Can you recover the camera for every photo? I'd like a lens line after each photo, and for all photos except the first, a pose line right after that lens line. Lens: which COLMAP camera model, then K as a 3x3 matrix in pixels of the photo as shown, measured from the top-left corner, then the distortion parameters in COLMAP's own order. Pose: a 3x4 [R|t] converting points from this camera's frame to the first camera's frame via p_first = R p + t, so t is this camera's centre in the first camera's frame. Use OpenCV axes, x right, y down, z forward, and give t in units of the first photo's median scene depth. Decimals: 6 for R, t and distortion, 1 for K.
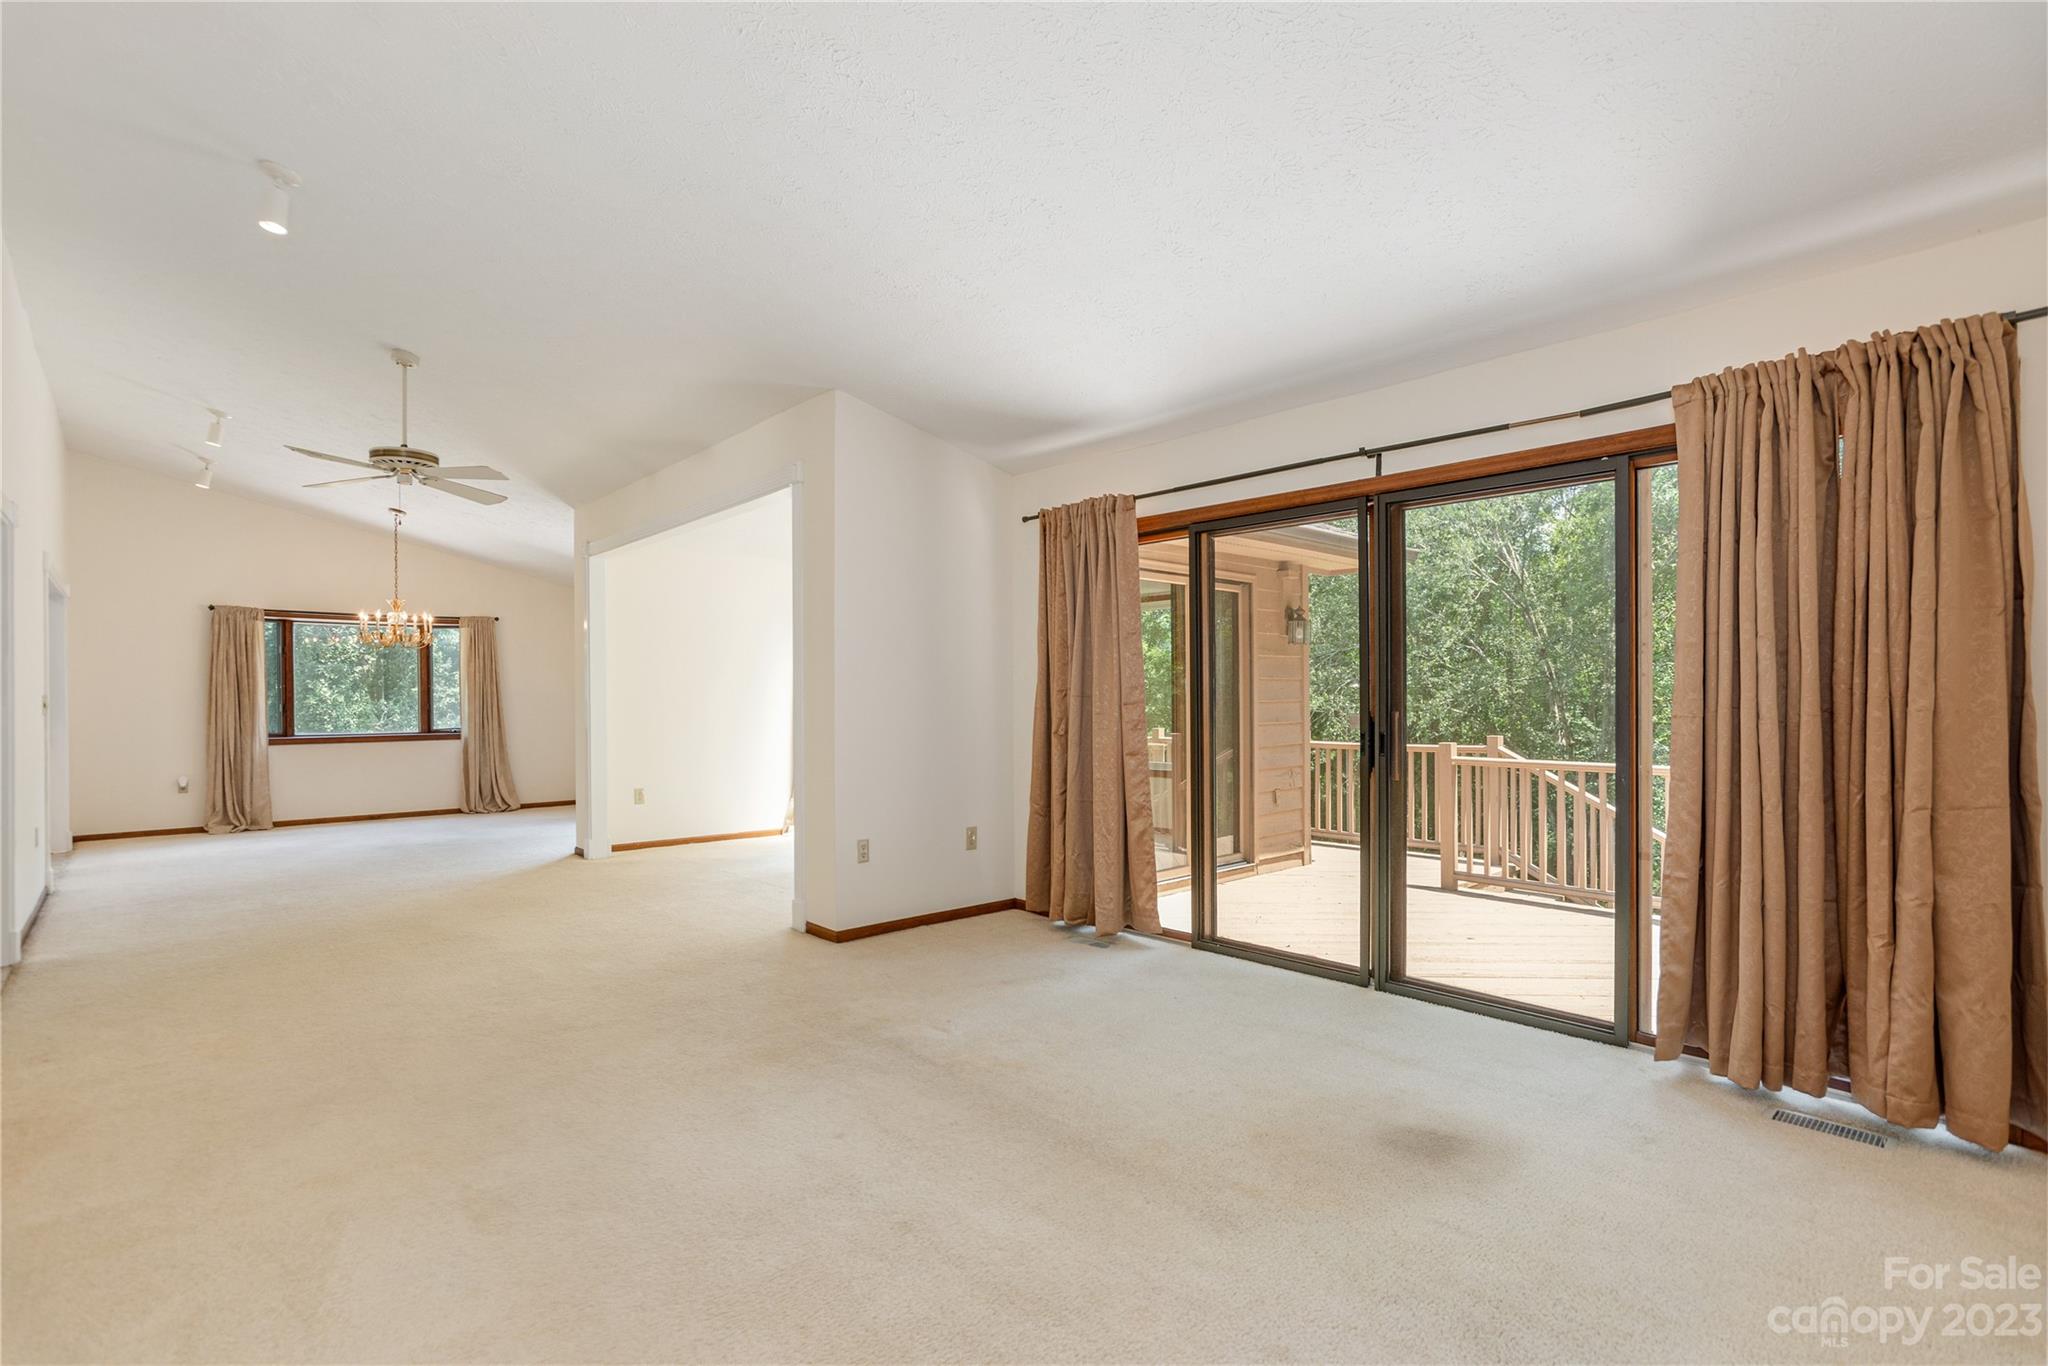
lens RADIAL K [[1054.3, 0, 1020.1], [0, 1054.3, 705.1], [0, 0, 1]] dist [0.026185, 0.000166]
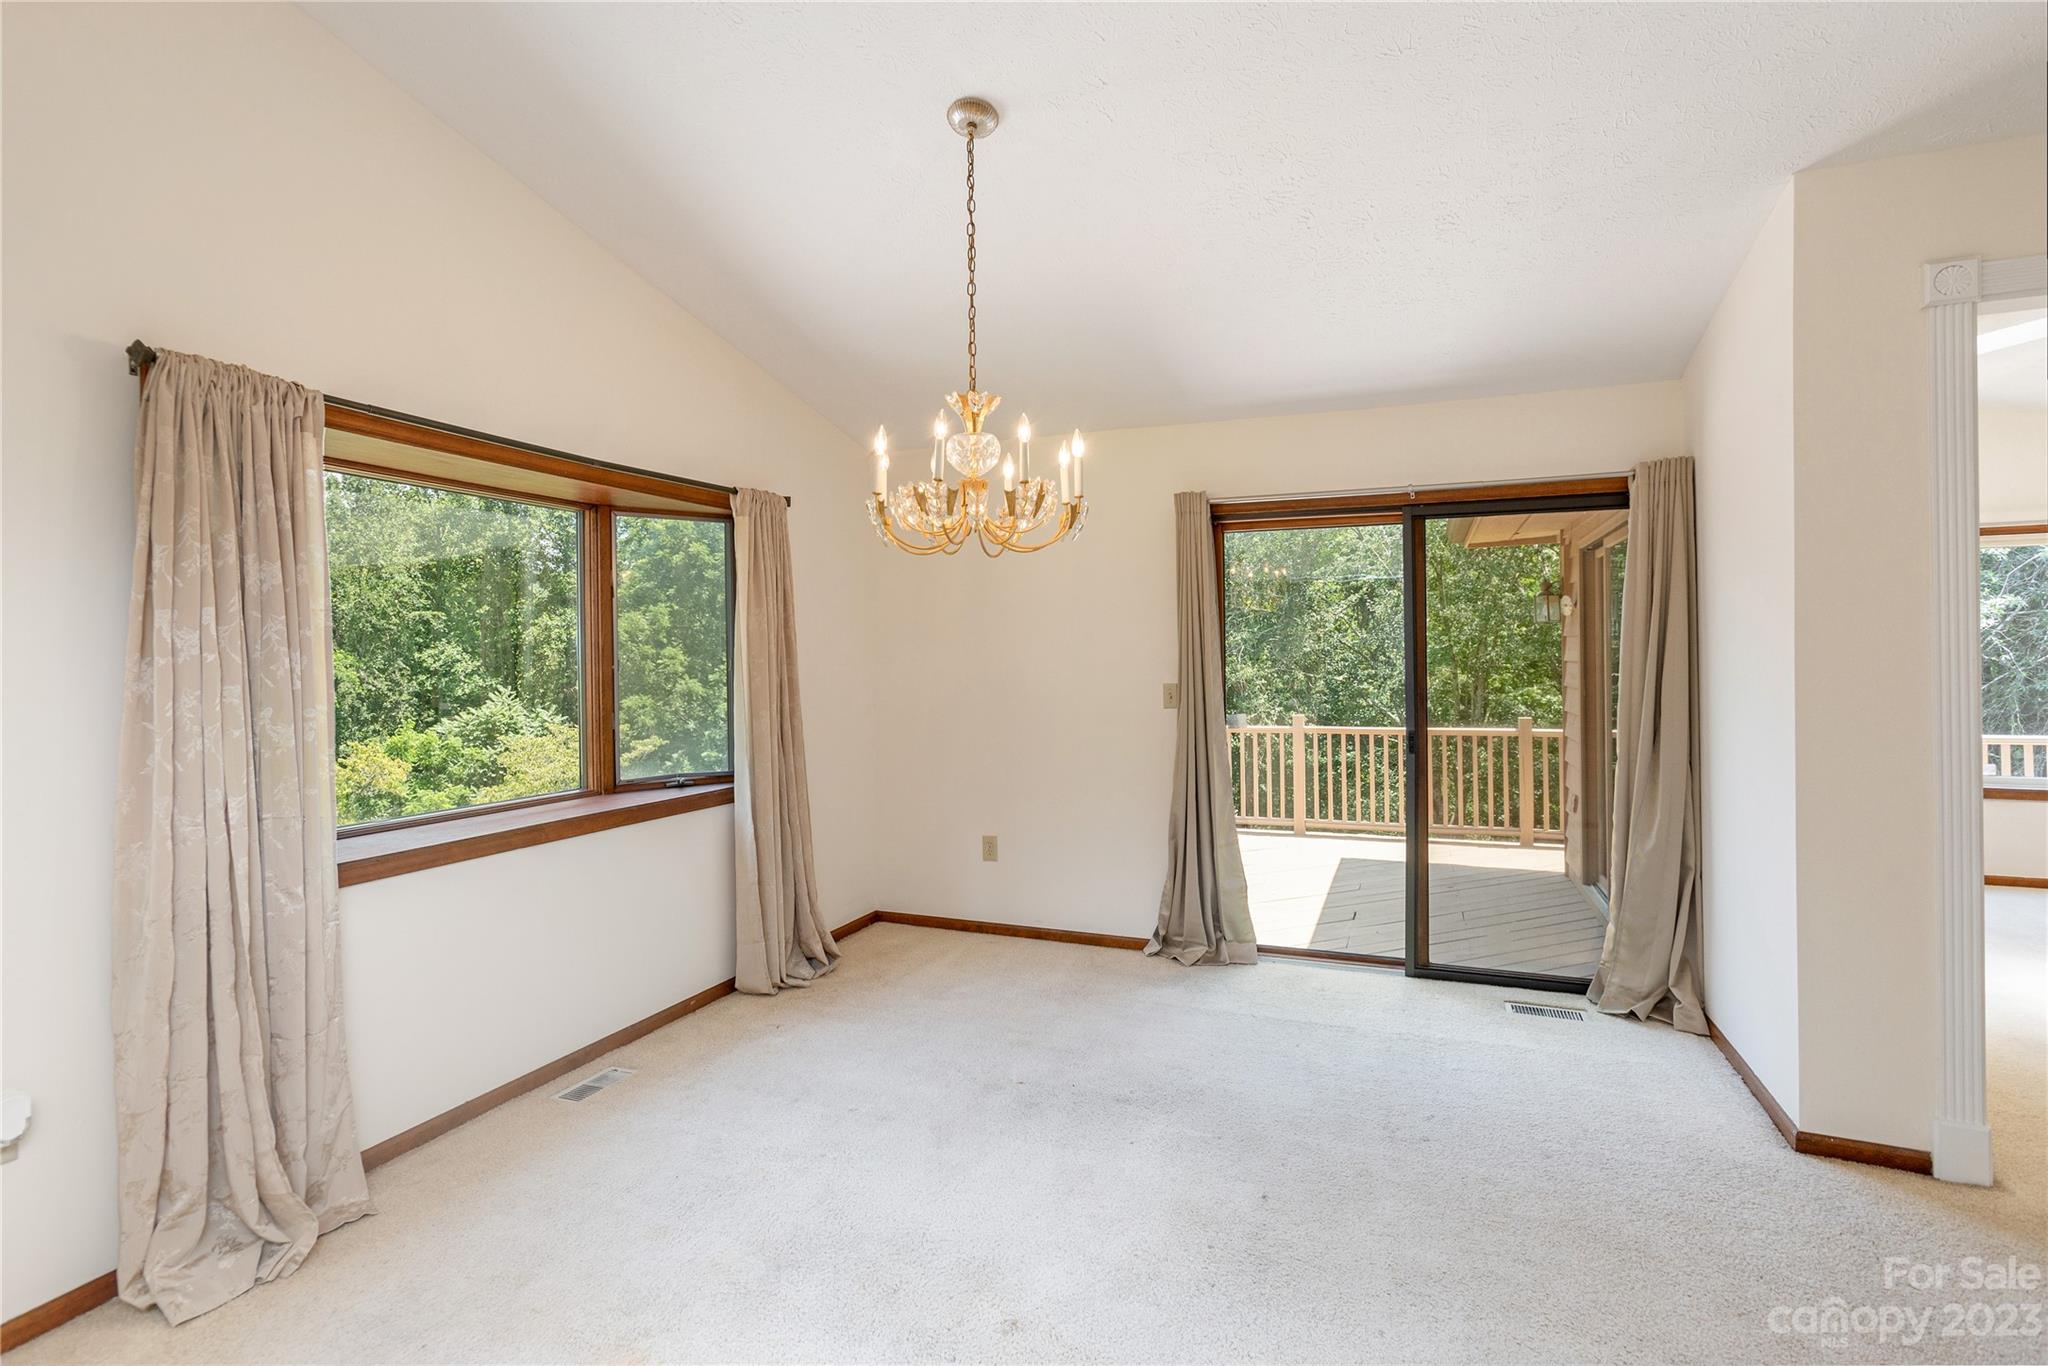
lens RADIAL K [[981.6, 0, 1023.6], [0, 981.6, 652.2], [0, 0, 1]] dist [-0.002888, -0.000020]
pose [[0.879181, 0.002909, 0.476478, -0.611240], [0.004954, 0.999871, -0.015247, -0.017453], [-0.476461, 0.015765, 0.879054, 0.634873]]
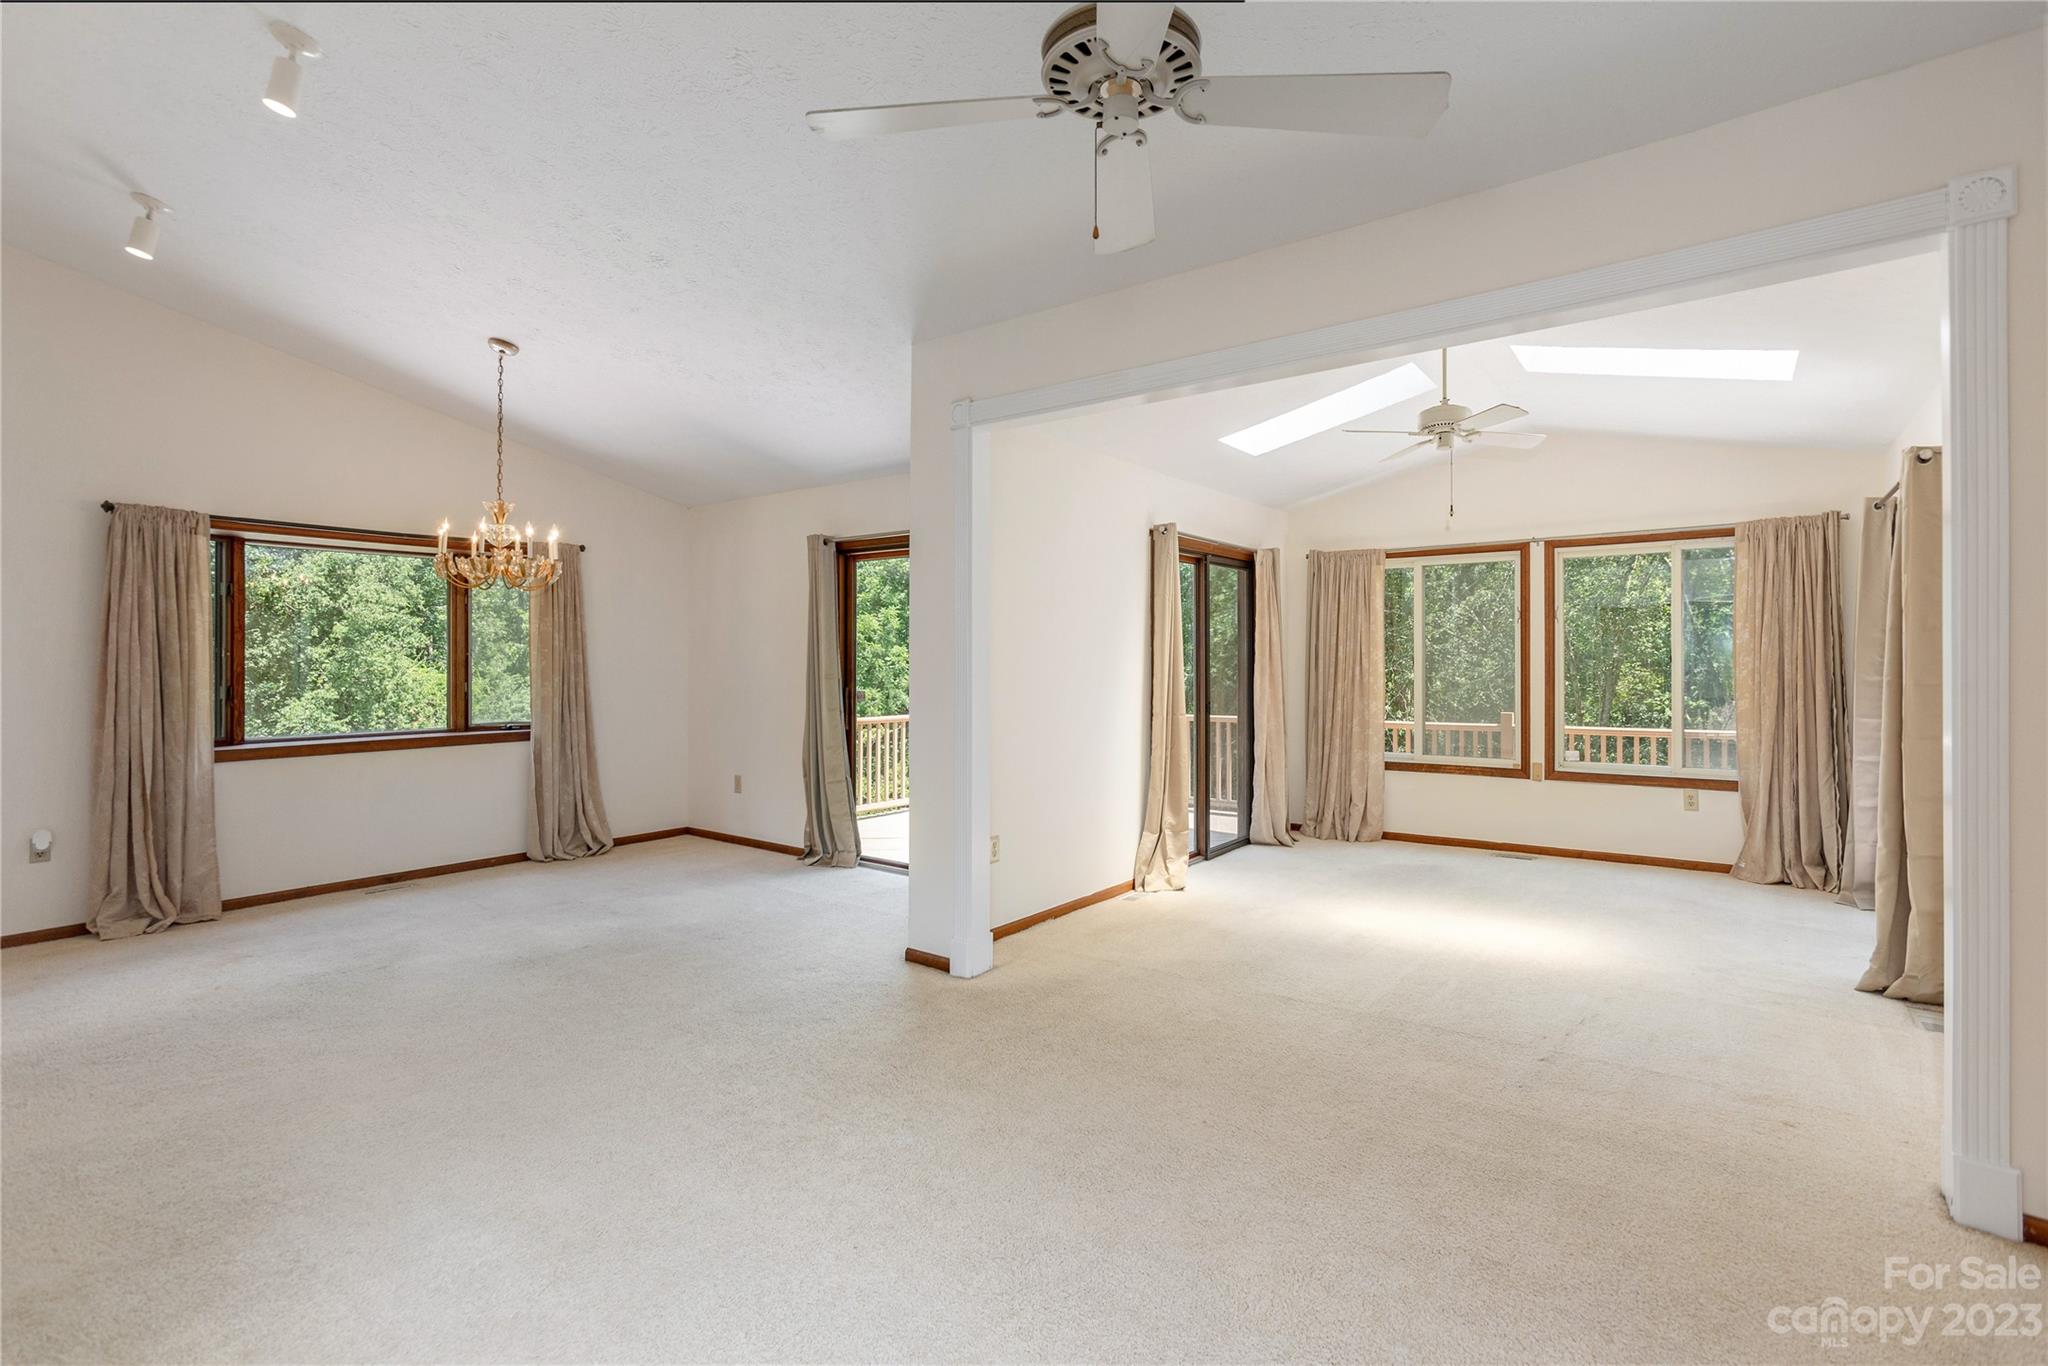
lens RADIAL K [[981.6, 0, 1023.6], [0, 981.6, 652.2], [0, 0, 1]] dist [-0.002888, -0.000020]
pose [[0.972666, 0.008616, 0.232050, -0.379699], [-0.005041, 0.999859, -0.015992, -0.011922], [-0.232155, 0.014385, 0.972572, 0.377027]]
